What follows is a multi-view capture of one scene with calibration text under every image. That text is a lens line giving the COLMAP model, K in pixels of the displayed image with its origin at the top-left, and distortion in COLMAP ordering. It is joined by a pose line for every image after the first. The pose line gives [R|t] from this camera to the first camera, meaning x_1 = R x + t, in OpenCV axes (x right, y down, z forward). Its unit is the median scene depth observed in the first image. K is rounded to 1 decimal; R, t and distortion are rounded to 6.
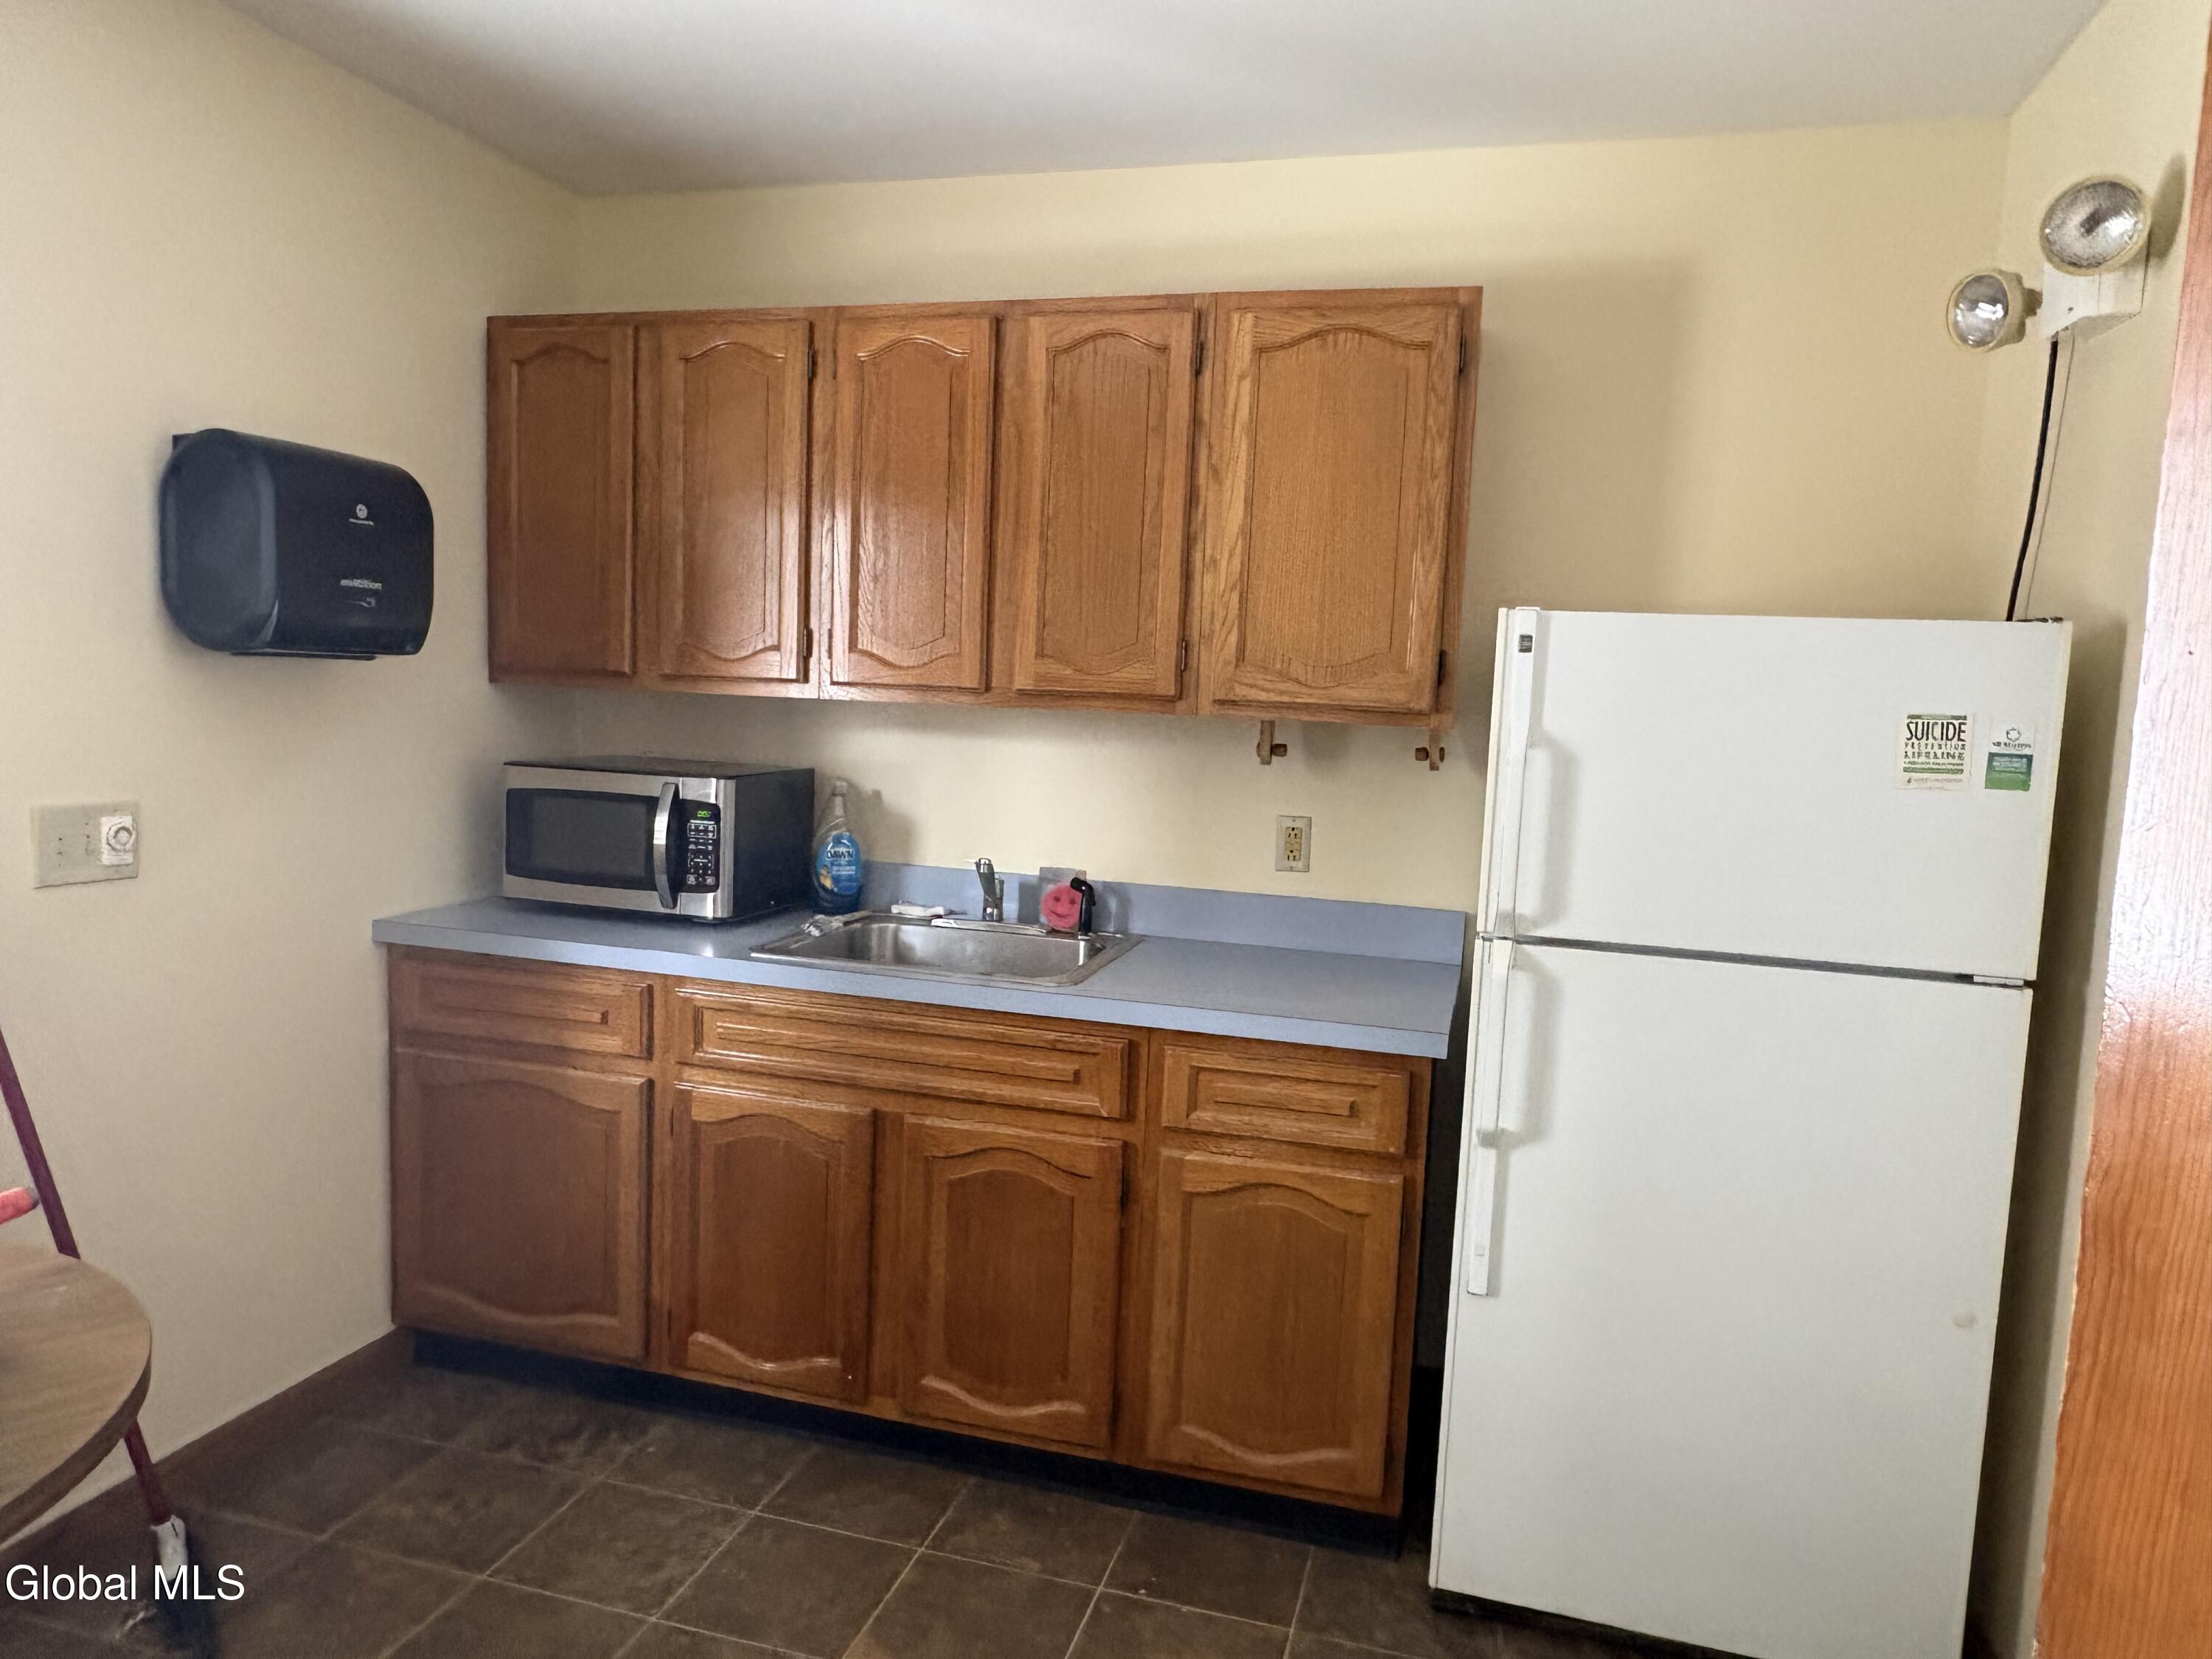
lens RADIAL K [[1459.1, 0, 1106.0], [0, 1459.1, 829.5], [0, 0, 1]] dist [-0.003836, 0.000090]
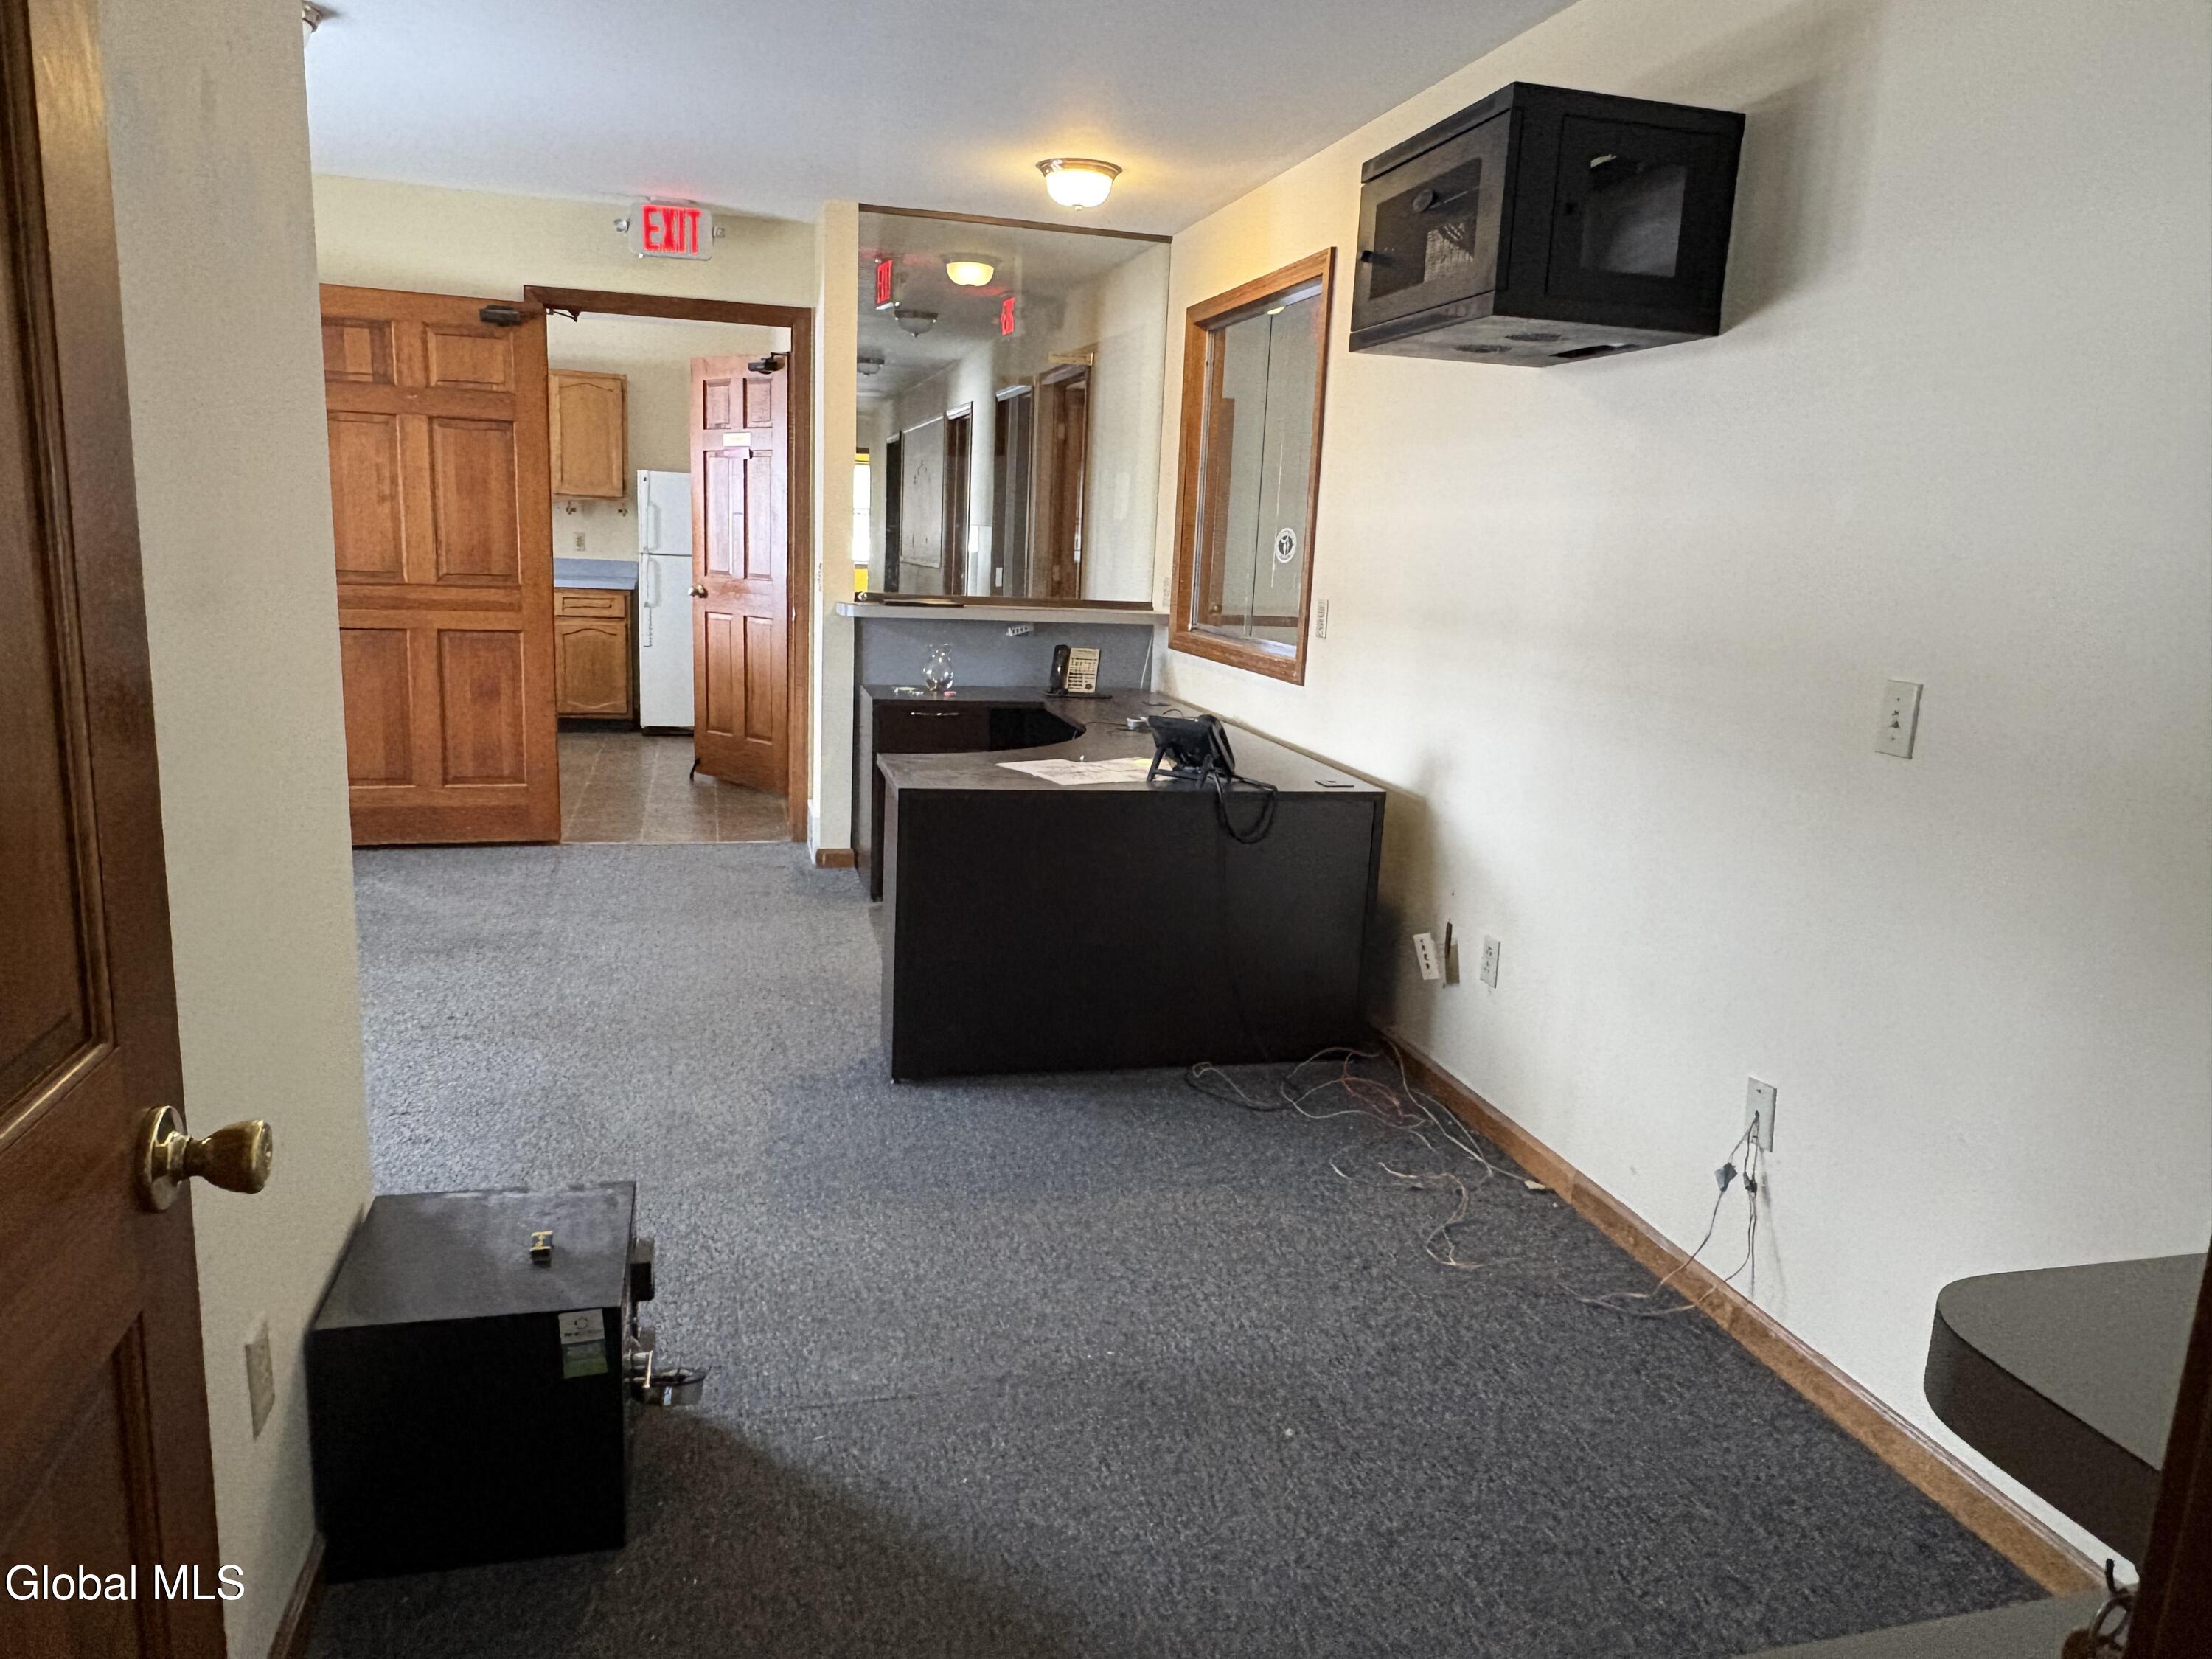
lens RADIAL K [[1459.1, 0, 1106.0], [0, 1459.1, 829.5], [0, 0, 1]] dist [-0.003836, 0.000090]
pose [[0.859126, -0.104546, 0.500971, -0.652354], [0.039618, 0.989560, 0.138567, 0.285228], [-0.510228, -0.099199, 0.854299, -2.821564]]
